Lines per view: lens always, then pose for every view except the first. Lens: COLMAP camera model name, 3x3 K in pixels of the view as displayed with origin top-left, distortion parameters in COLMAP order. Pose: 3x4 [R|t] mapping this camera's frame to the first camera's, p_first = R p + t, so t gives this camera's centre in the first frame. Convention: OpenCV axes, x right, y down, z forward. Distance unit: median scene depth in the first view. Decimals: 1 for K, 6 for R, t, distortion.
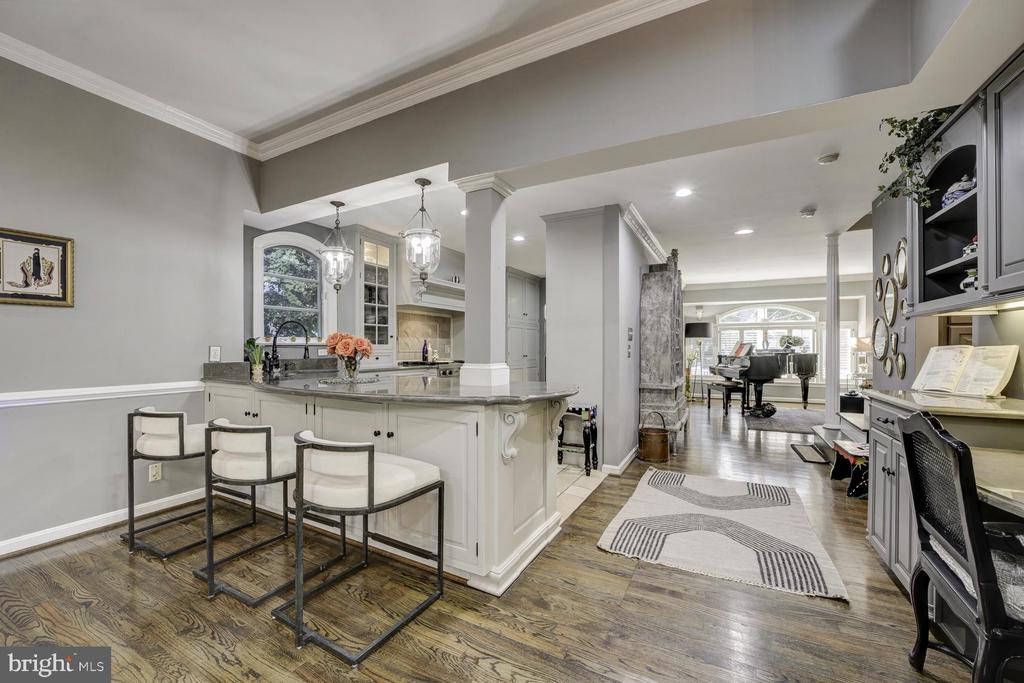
lens RADIAL K [[406.5, 0, 514.7], [0, 406.5, 347.2], [0, 0, 1]] dist [-0.033800, 0.010828]
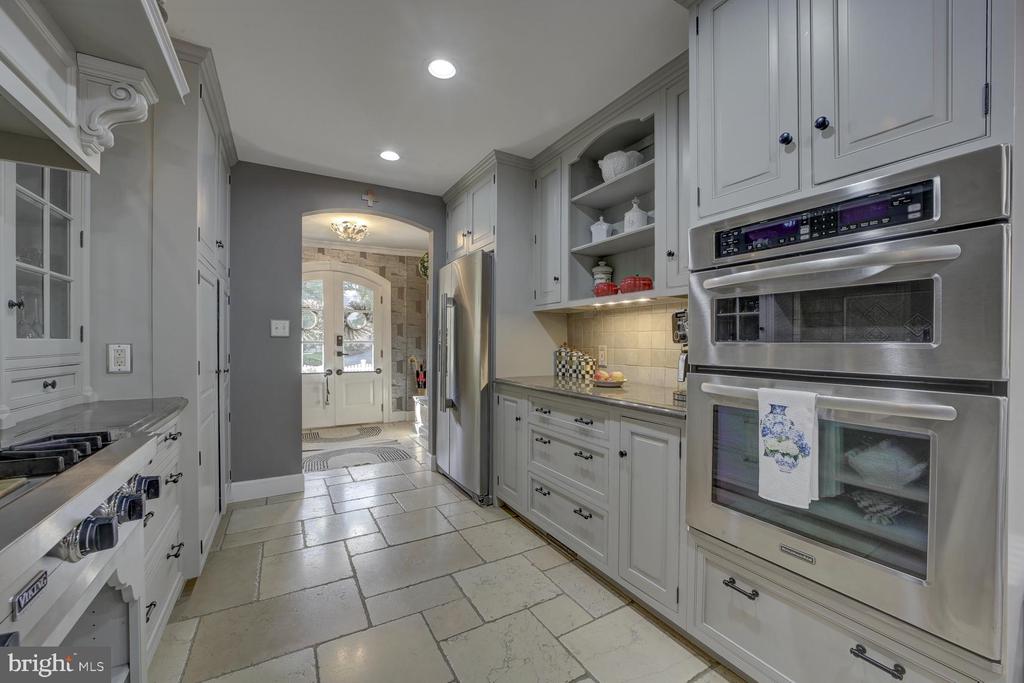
lens RADIAL K [[404.4, 0, 526.0], [0, 404.4, 346.1], [0, 0, 1]] dist [-0.032542, 0.000062]
pose [[0.511202, -0.005677, 0.859442, -0.227659], [-0.004020, 0.999951, 0.008996, -0.005686], [-0.859451, -0.008054, 0.511155, 1.190650]]
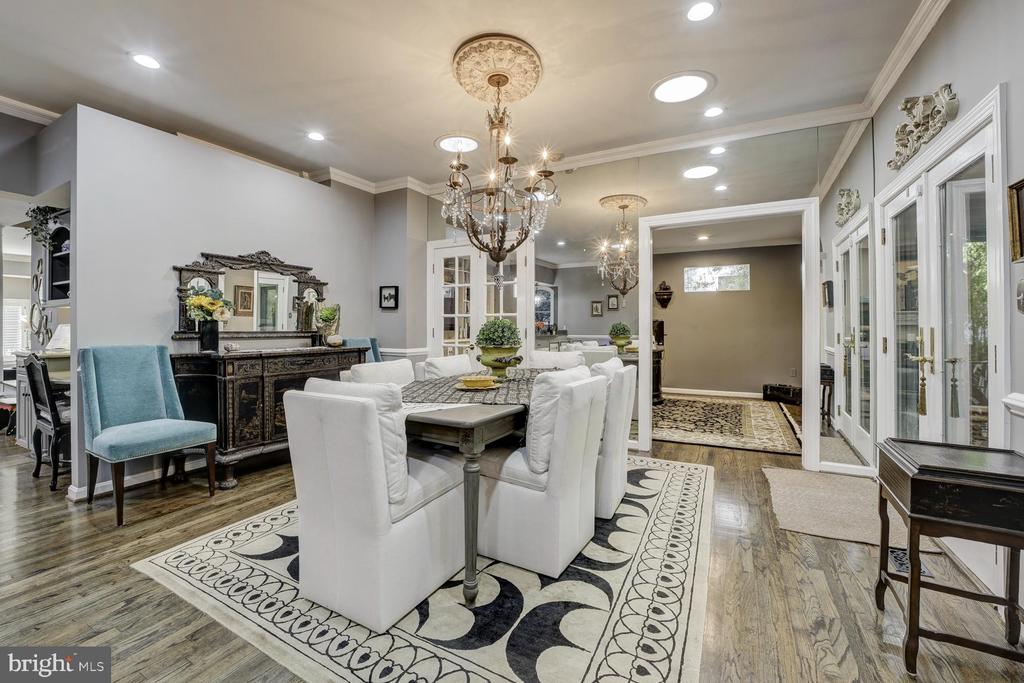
lens RADIAL K [[419.4, 0, 509.2], [0, 419.4, 322.3], [0, 0, 1]] dist [-0.035719, 0.008345]
pose [[0.006967, 0.001203, 0.999975, -0.422069], [-0.000939, 0.999999, -0.001197, -0.007067], [-0.999975, -0.000931, 0.006968, -0.576781]]
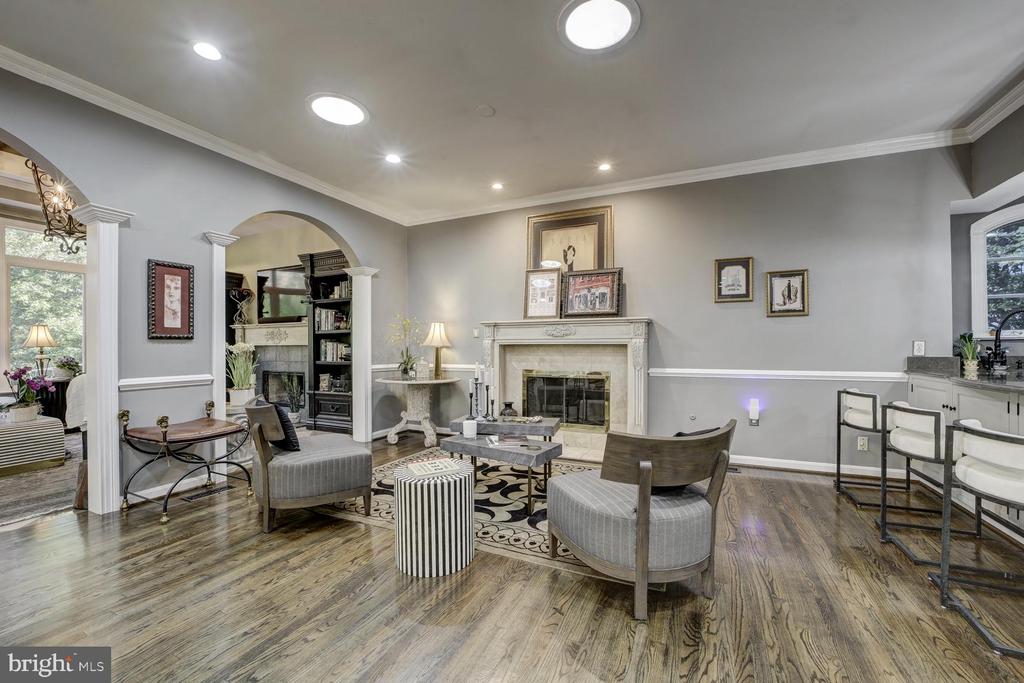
lens RADIAL K [[415.5, 0, 519.3], [0, 415.5, 349.0], [0, 0, 1]] dist [-0.036033, 0.008196]
pose [[0.067158, 0.003012, -0.997738, 0.201031], [0.004382, 0.999985, 0.003314, 0.008013], [0.997733, -0.004595, 0.067143, -0.105210]]
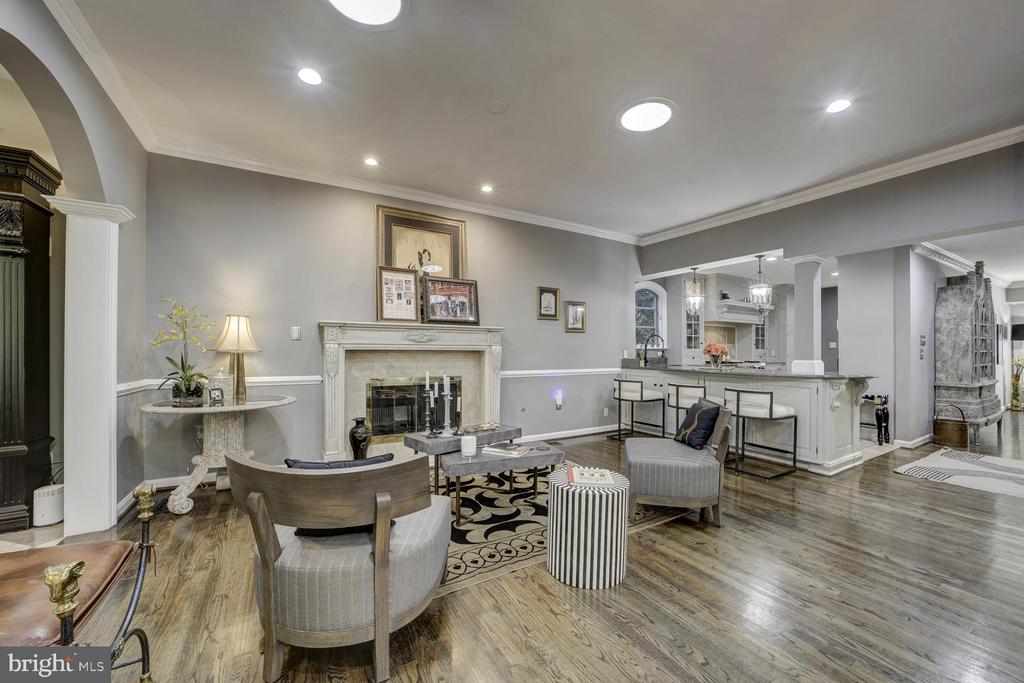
lens RADIAL K [[401.5, 0, 520.1], [0, 401.5, 348.0], [0, 0, 1]] dist [-0.030693, 0.009377]
pose [[0.860548, -0.002100, -0.509365, -0.174101], [-0.001243, 0.999980, -0.006223, 0.000251], [0.509368, 0.005988, 0.860528, -0.704546]]
